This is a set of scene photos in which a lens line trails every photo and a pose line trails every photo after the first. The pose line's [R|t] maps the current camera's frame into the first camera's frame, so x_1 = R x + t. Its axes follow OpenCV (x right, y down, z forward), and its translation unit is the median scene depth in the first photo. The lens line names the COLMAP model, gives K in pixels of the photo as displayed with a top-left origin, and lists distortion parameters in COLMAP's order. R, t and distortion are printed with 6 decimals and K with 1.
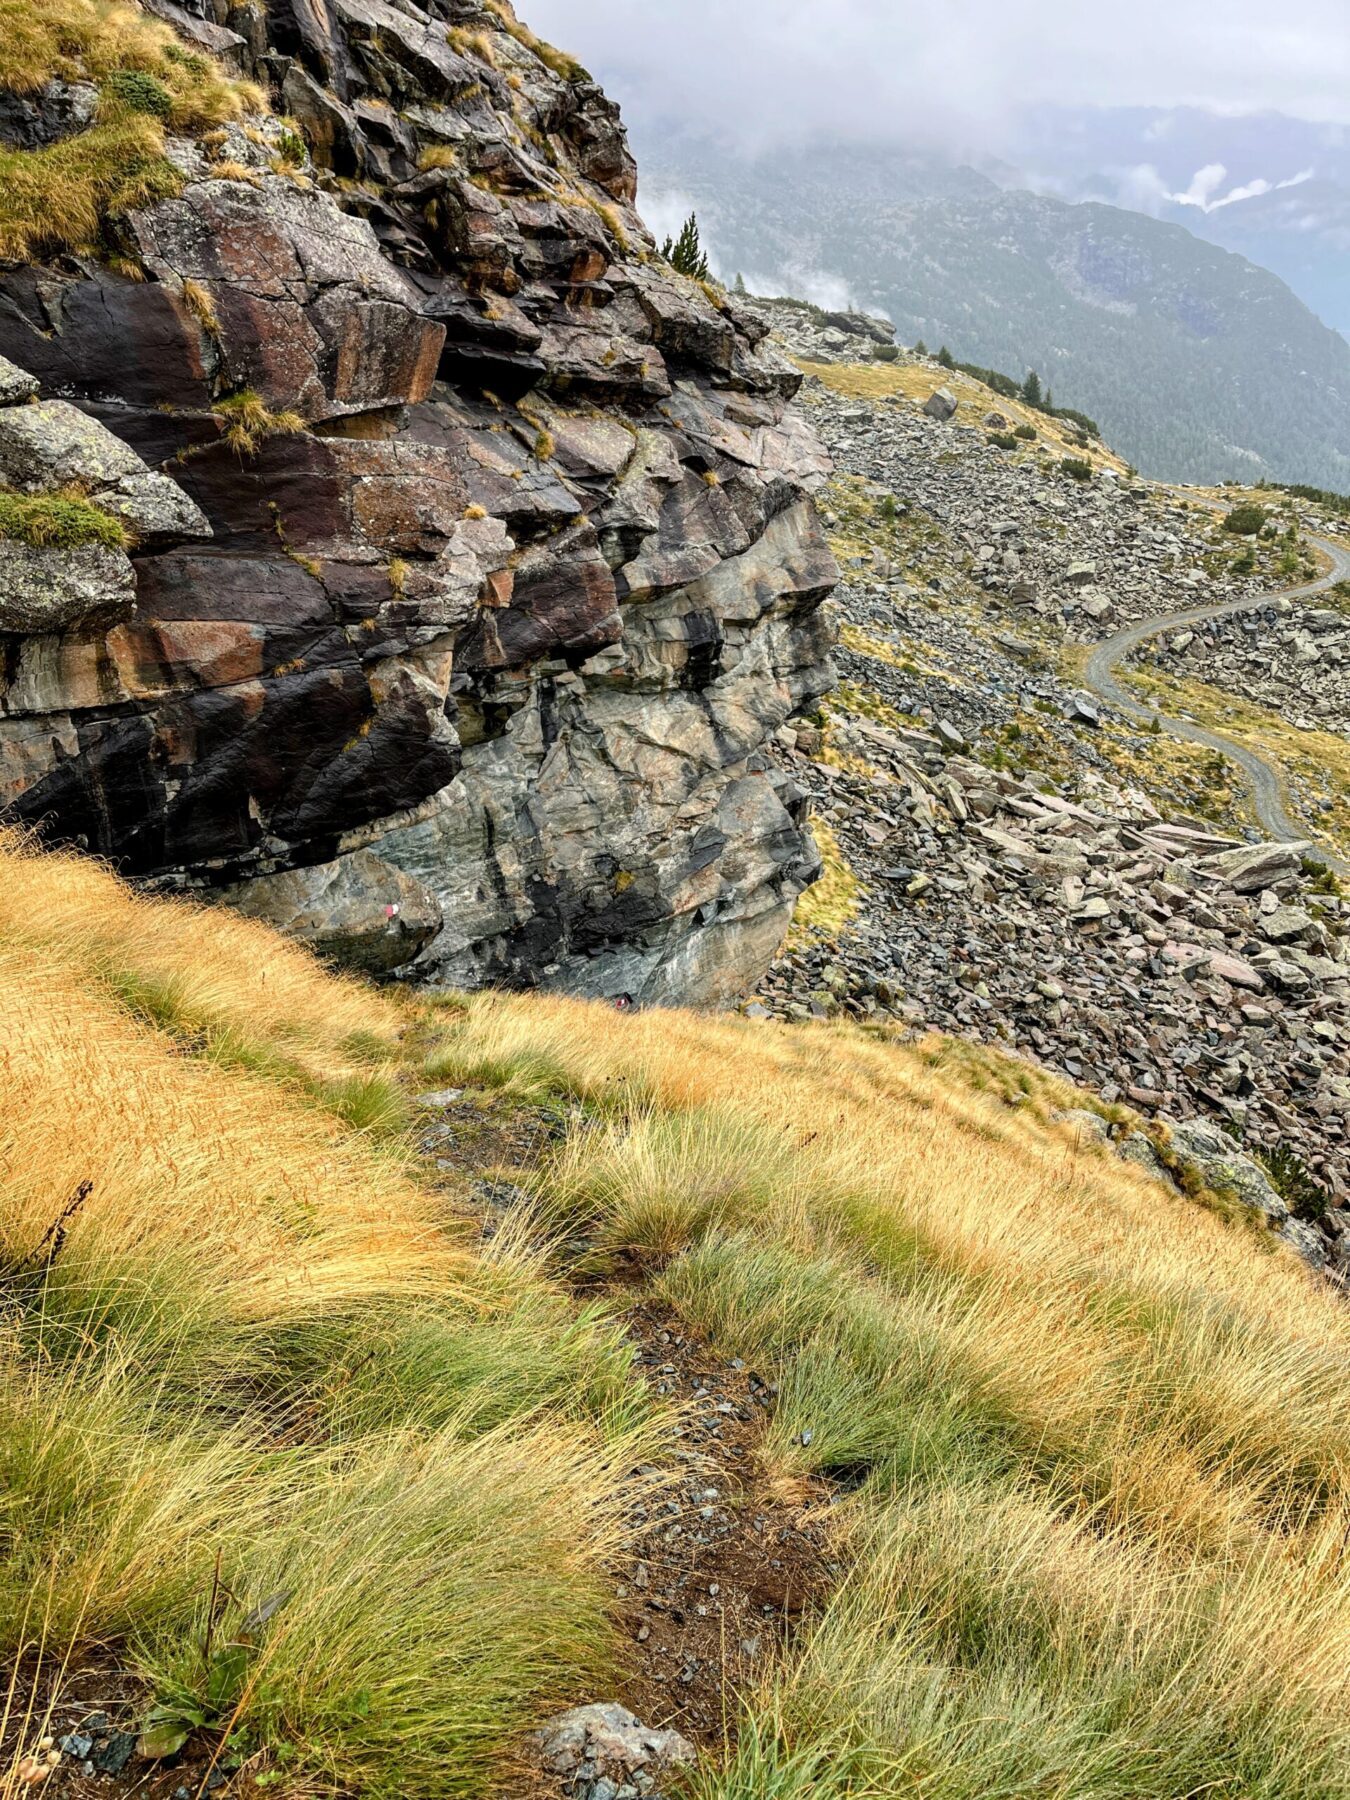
lens RADIAL K [[1369.6, 0, 670.6], [0, 1369.6, 910.5], [0, 0, 1]] dist [0.065331, -0.042692]
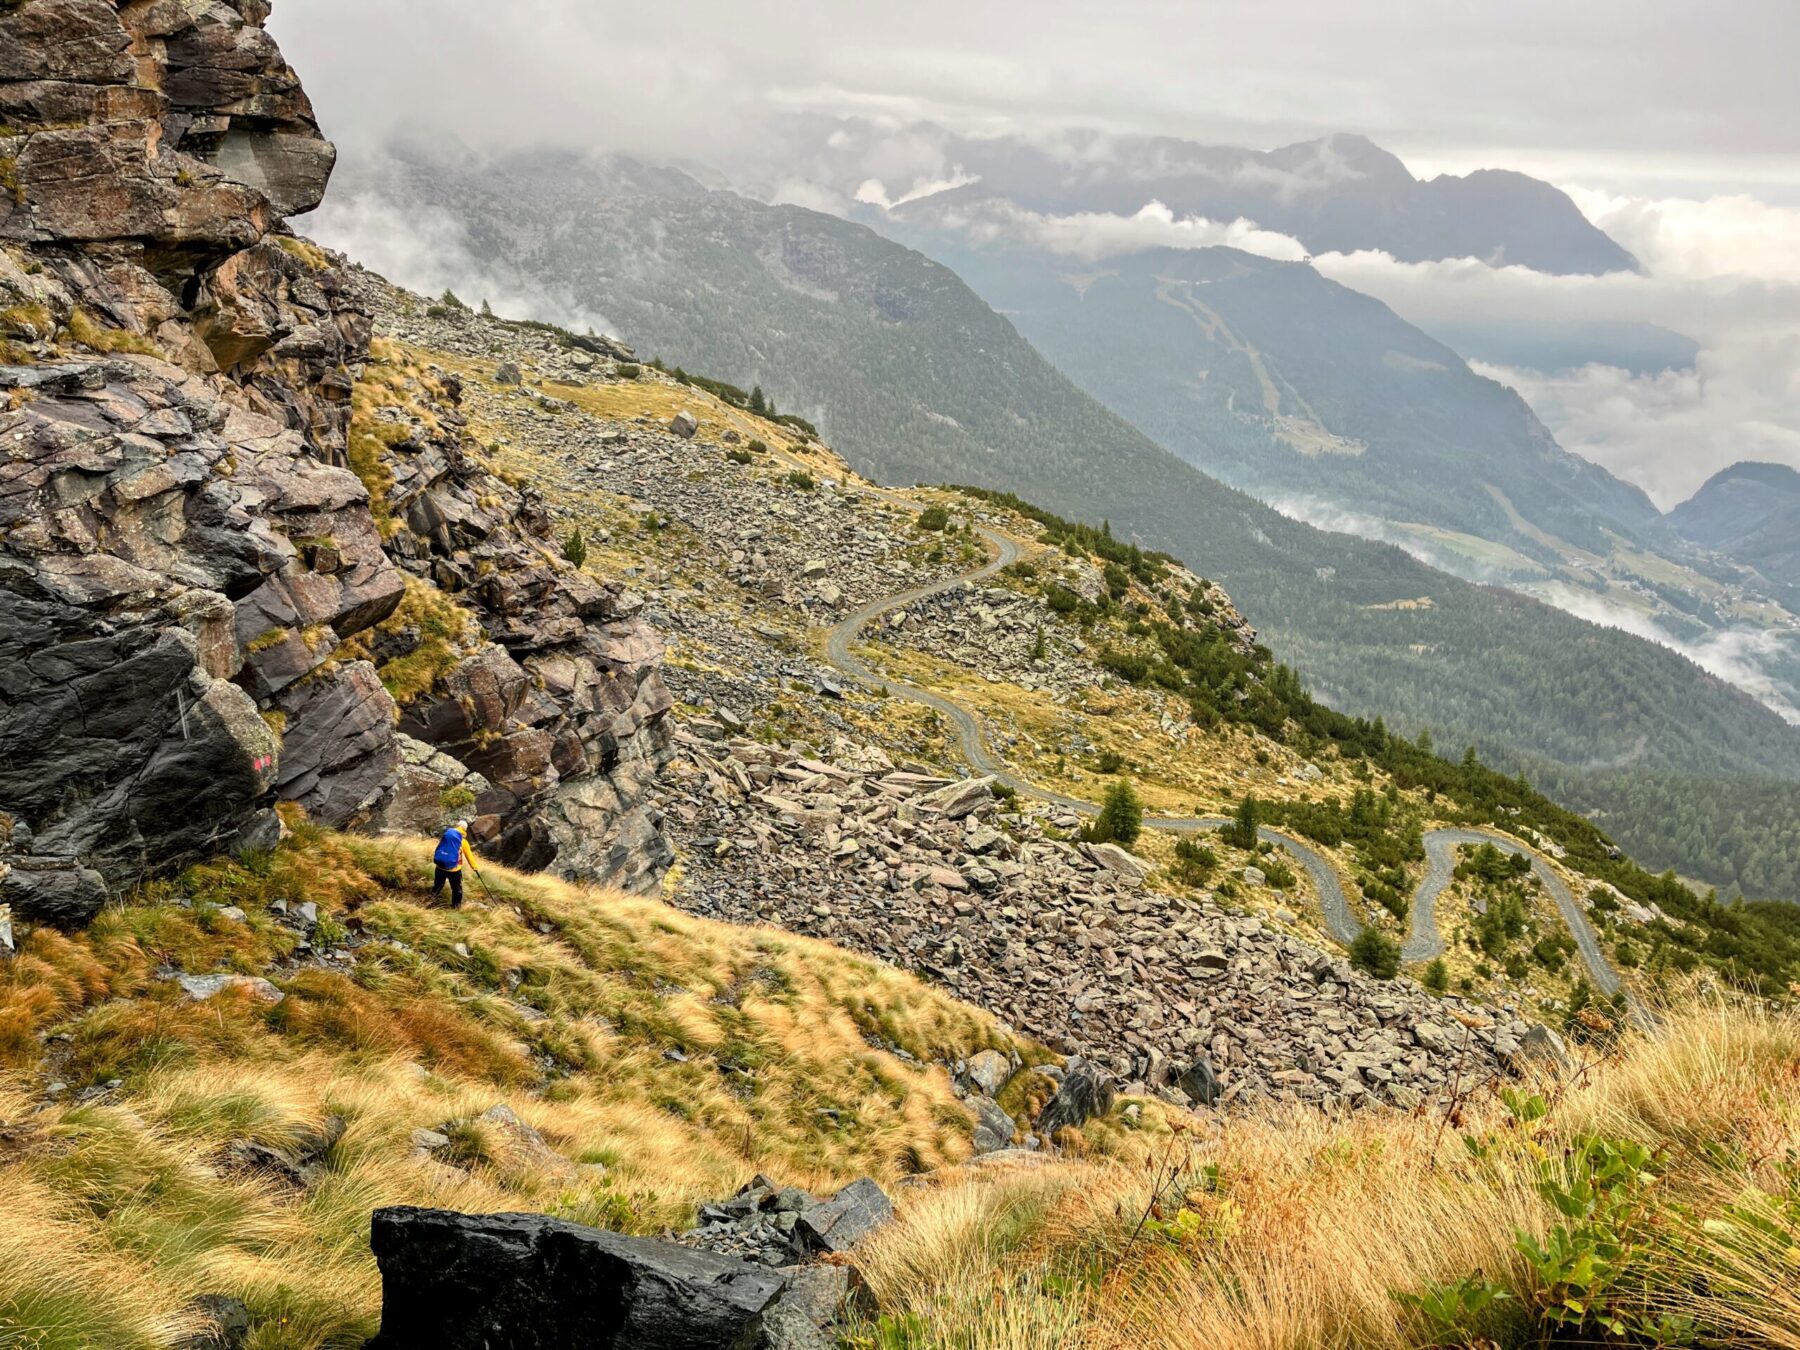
lens RADIAL K [[1369.6, 0, 895.9], [0, 1369.6, 670.0], [0, 0, 1]] dist [0.065331, -0.042692]
pose [[0.943471, -0.084386, 0.320532, -0.066841], [0.126903, 0.985328, -0.114128, -0.012433], [-0.306199, 0.148353, 0.940337, -0.306445]]
